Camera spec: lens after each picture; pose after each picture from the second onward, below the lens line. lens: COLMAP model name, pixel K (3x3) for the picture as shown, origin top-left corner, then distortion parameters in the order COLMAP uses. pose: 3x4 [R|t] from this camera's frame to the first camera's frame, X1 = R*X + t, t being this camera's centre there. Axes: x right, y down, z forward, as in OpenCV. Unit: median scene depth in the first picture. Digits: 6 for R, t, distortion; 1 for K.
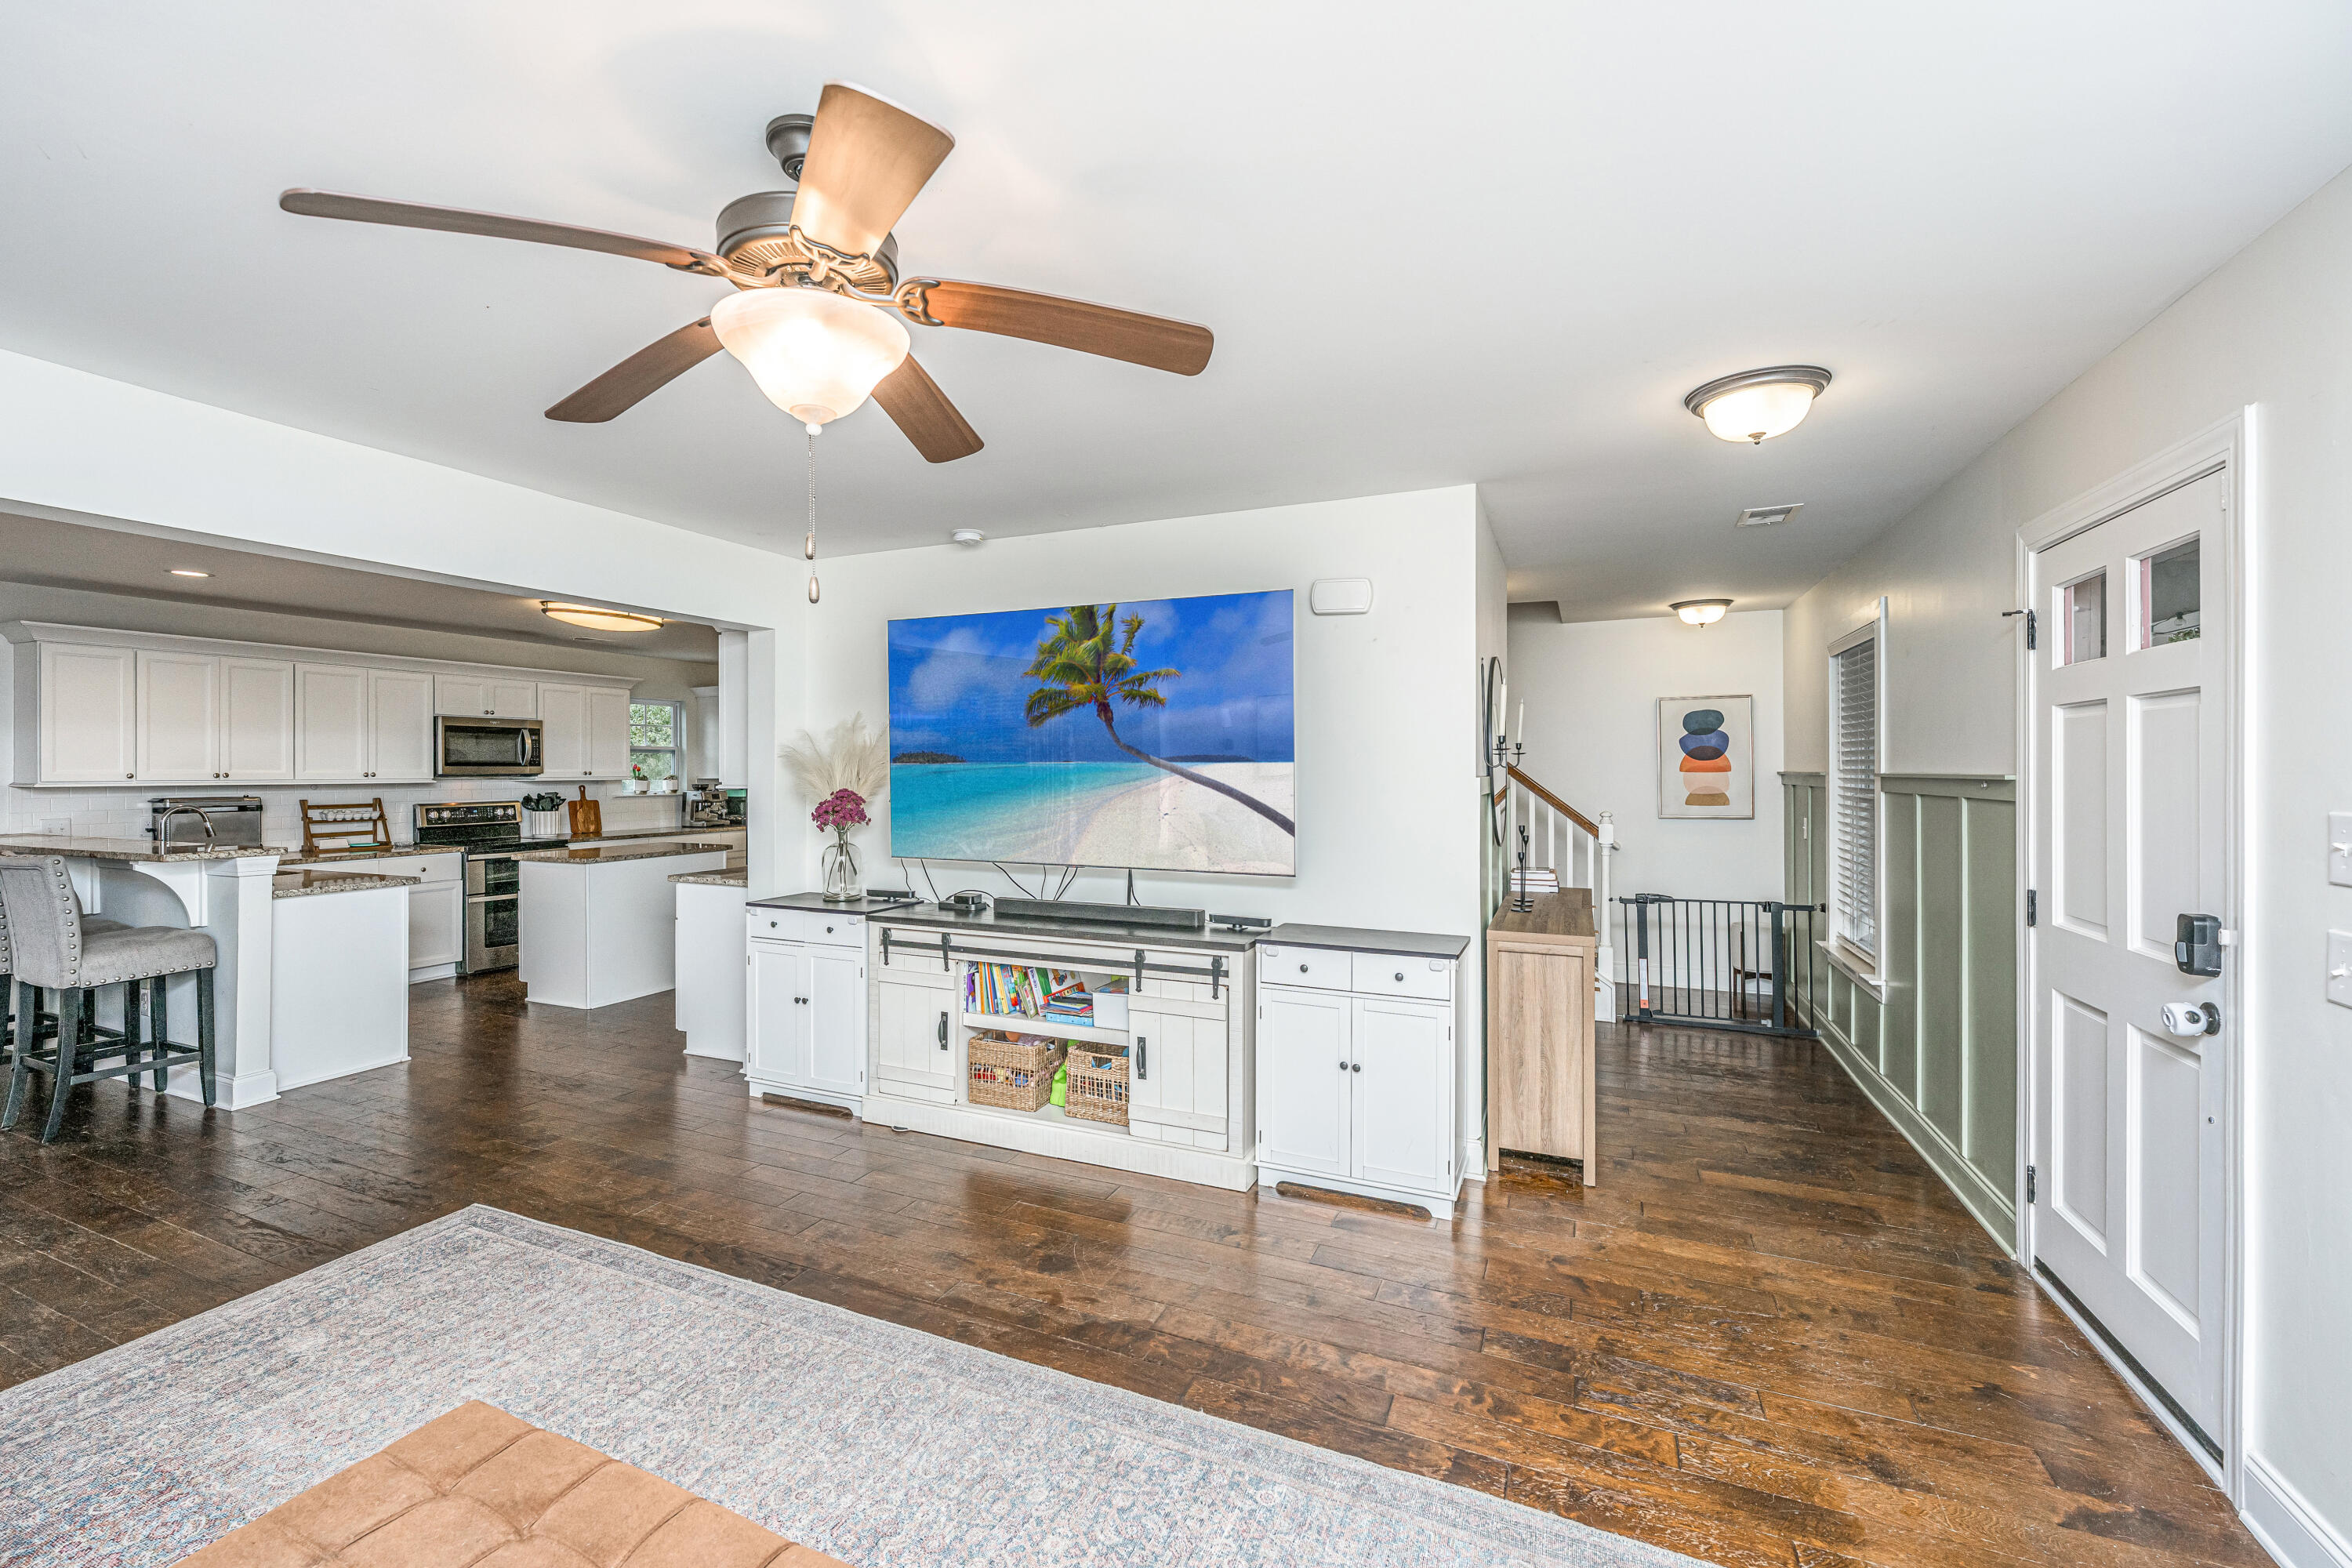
lens RADIAL K [[976.4, 0, 1103.8], [0, 976.4, 768.0], [0, 0, 1]] dist [-0.003215, -0.000209]
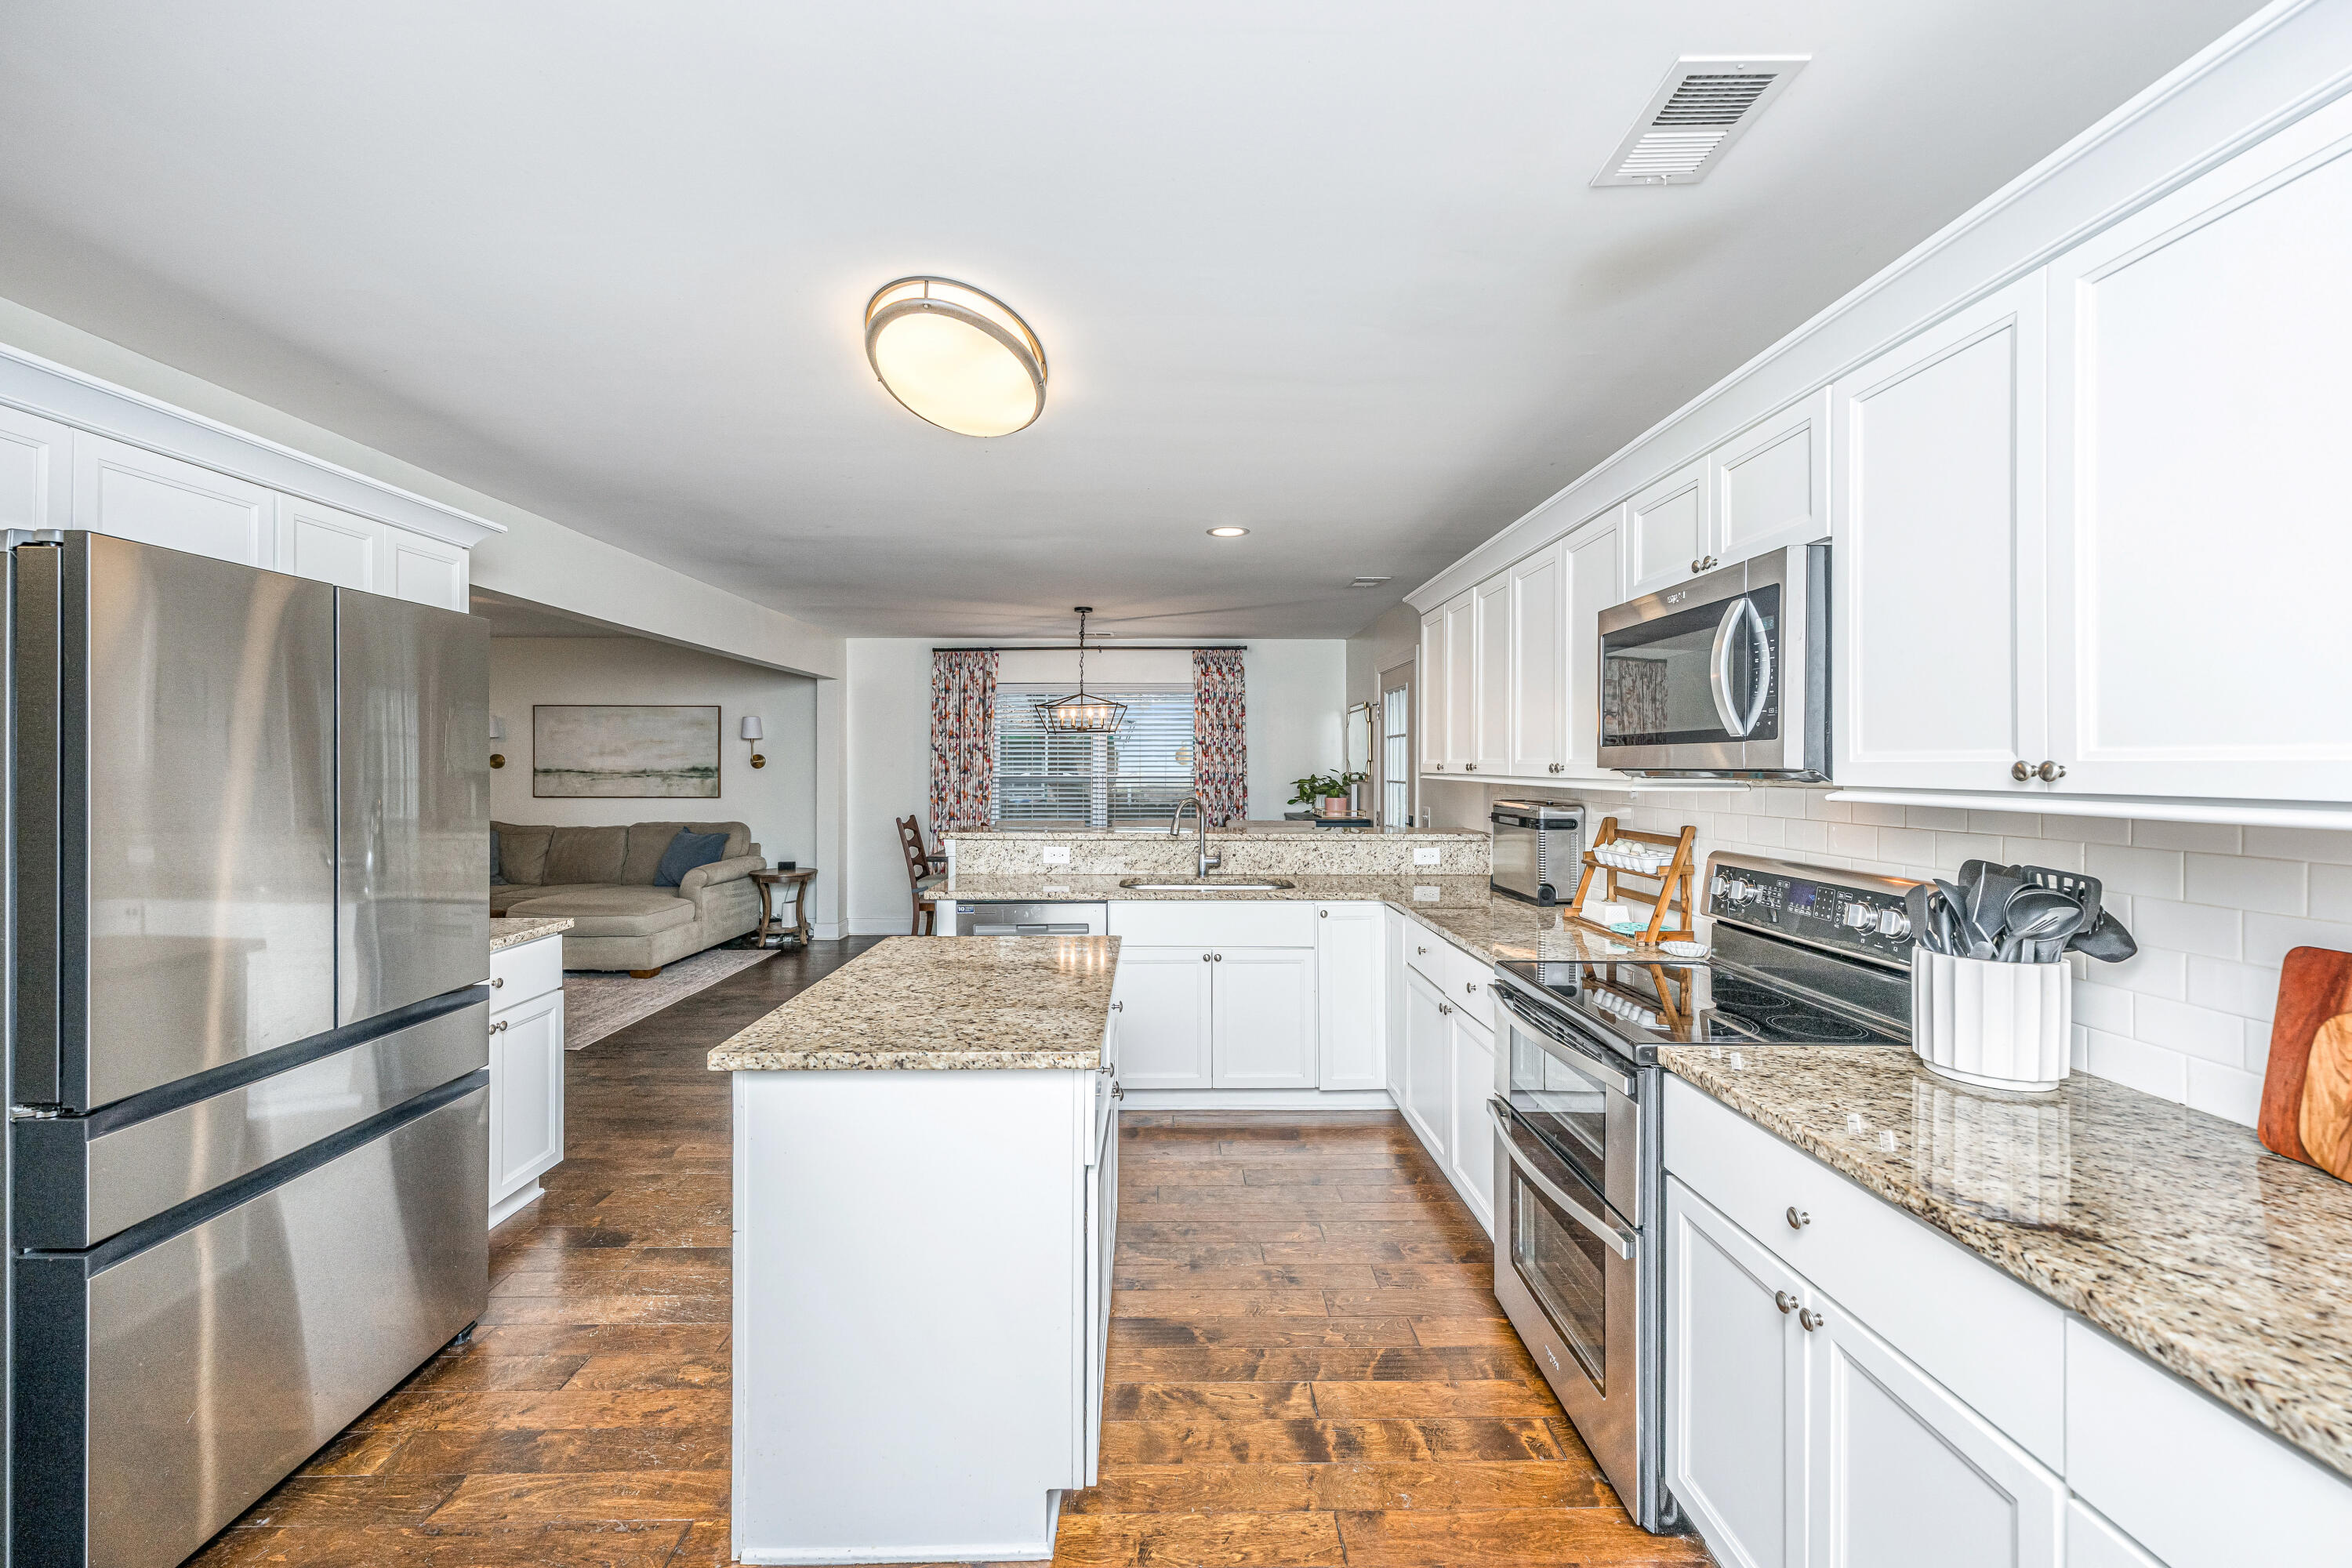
lens RADIAL K [[959.2, 0, 1156.7], [0, 959.2, 762.9], [0, 0, 1]] dist [0.001678, 0.000435]
pose [[-0.901044, -0.000528, -0.433727, -0.645194], [-0.000438, 1.000000, -0.000308, 0.005947], [0.433727, -0.000088, -0.901044, 2.214746]]
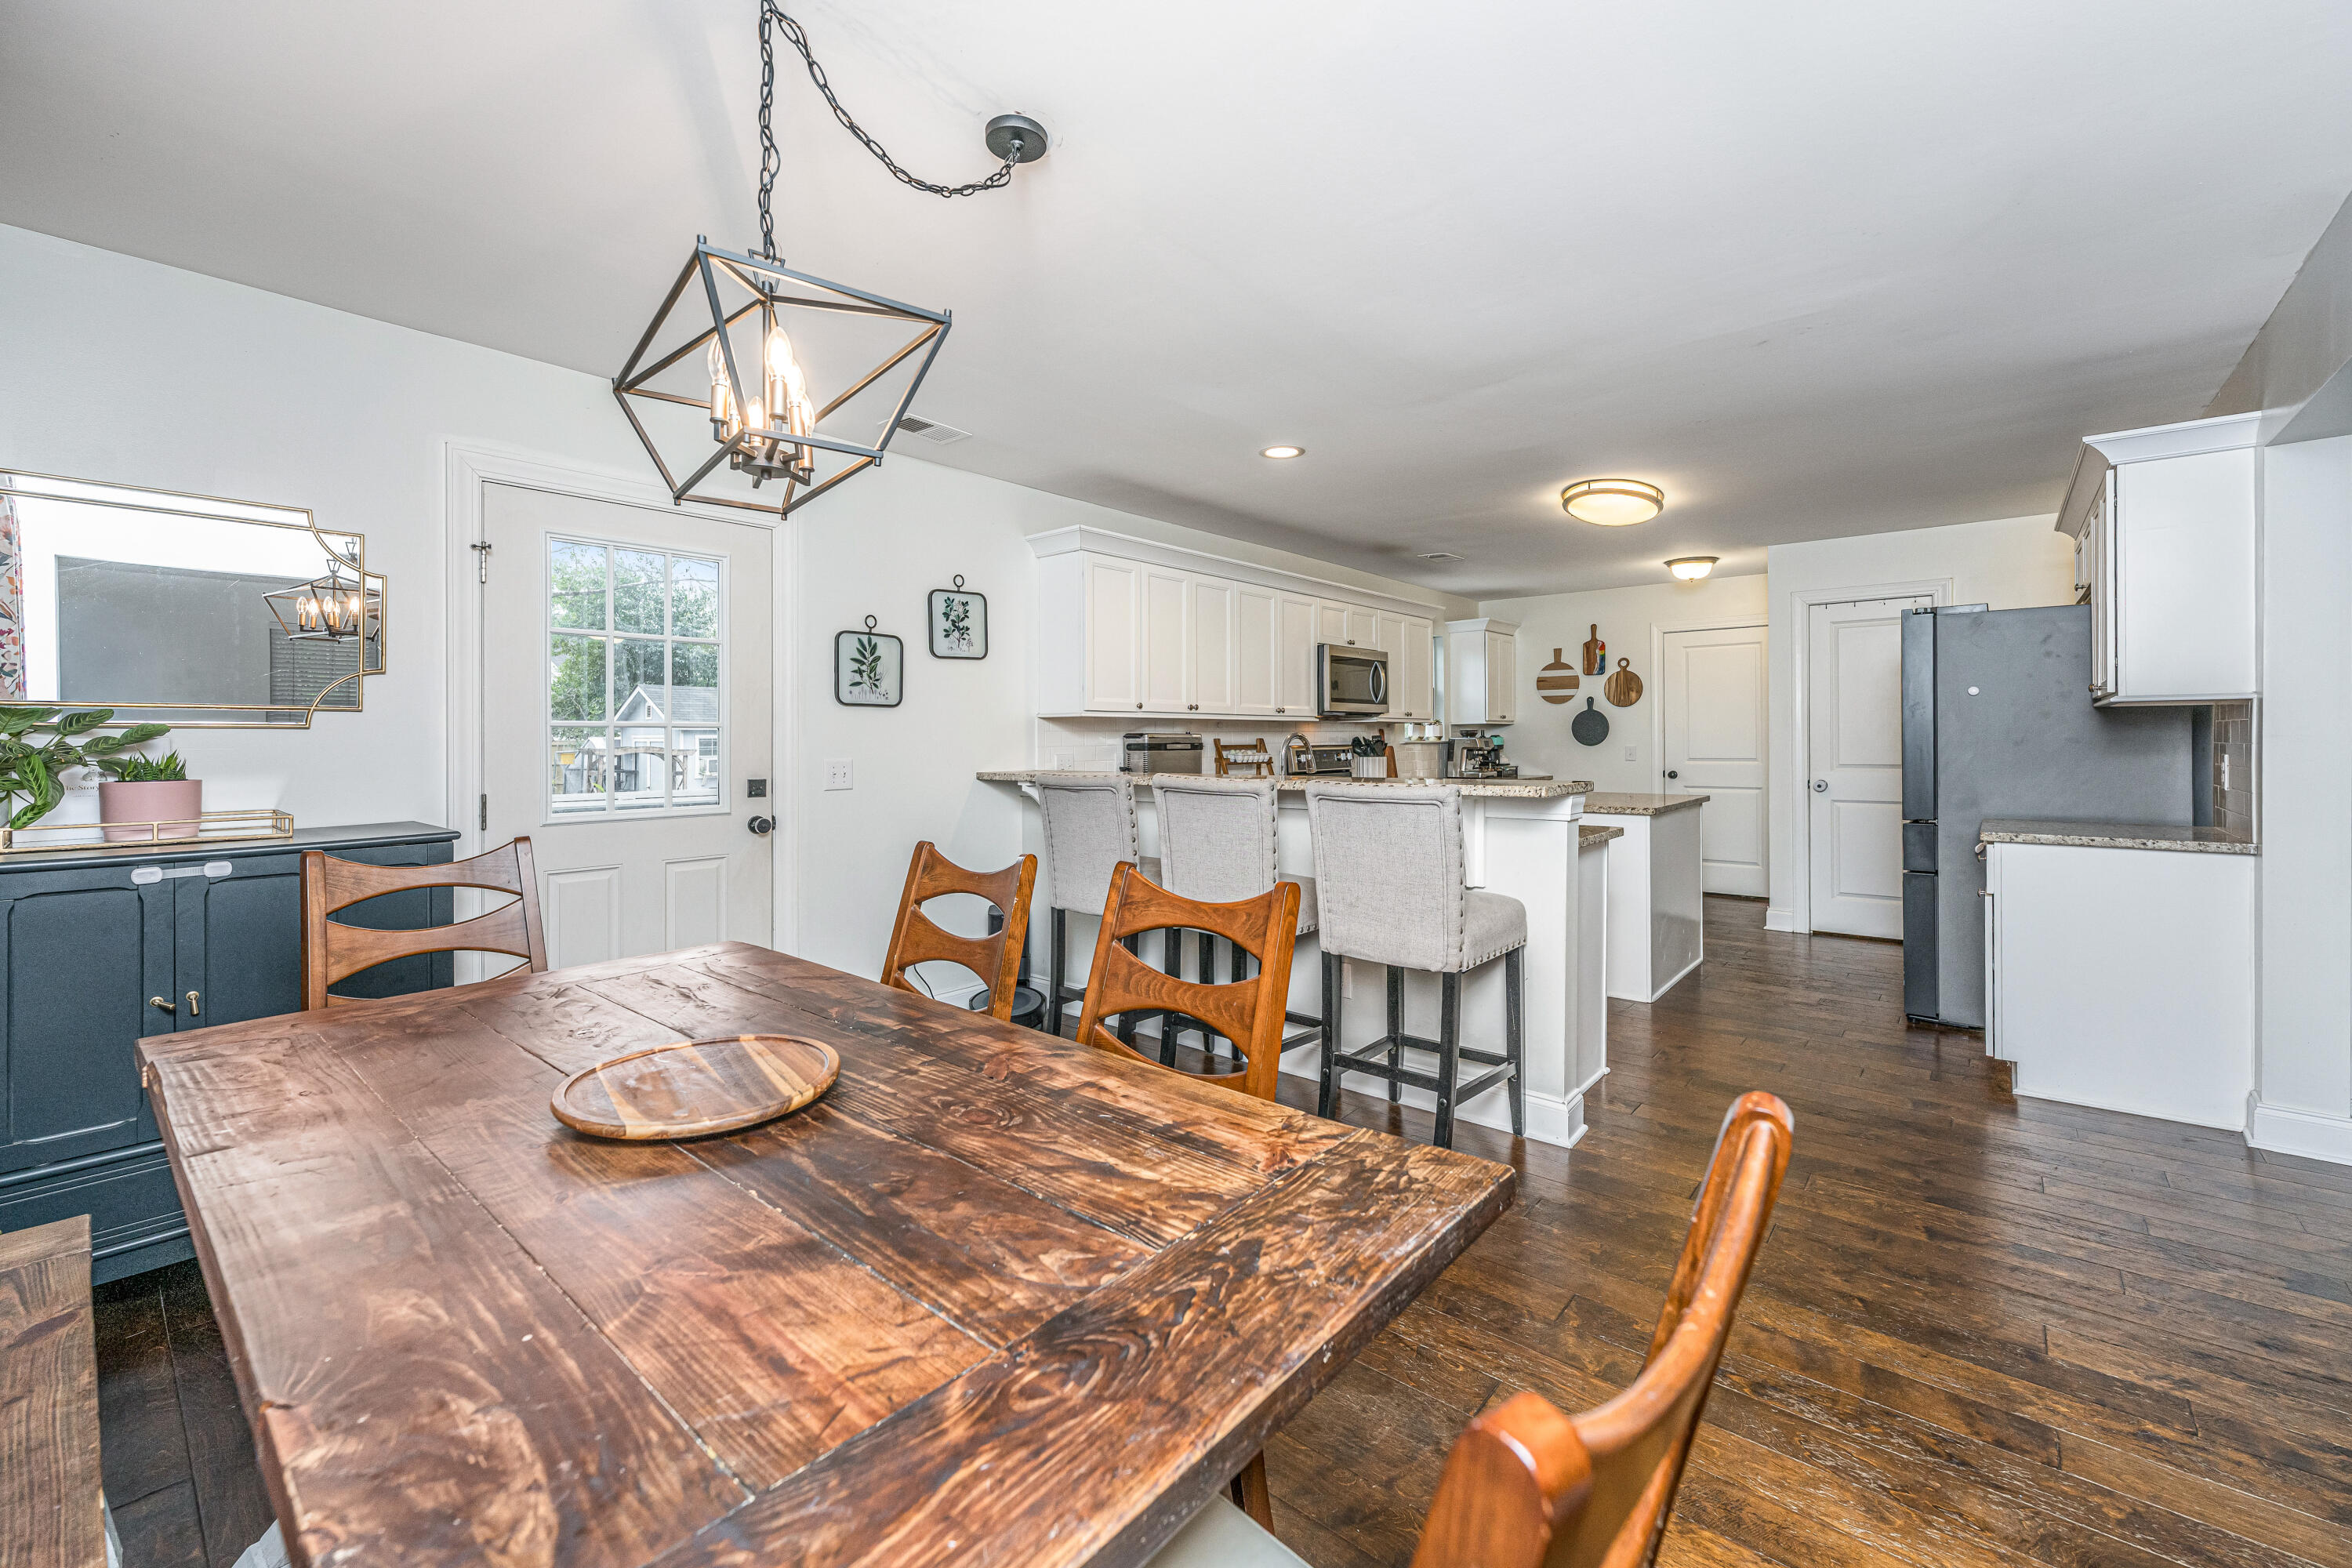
lens RADIAL K [[957.6, 0, 1186.4], [0, 957.6, 742.0], [0, 0, 1]] dist [0.001864, 0.000151]
pose [[0.970899, -0.006064, -0.239412, -1.031679], [0.007167, 0.999967, 0.003737, 0.052149], [0.239381, -0.005344, 0.970911, 0.241039]]
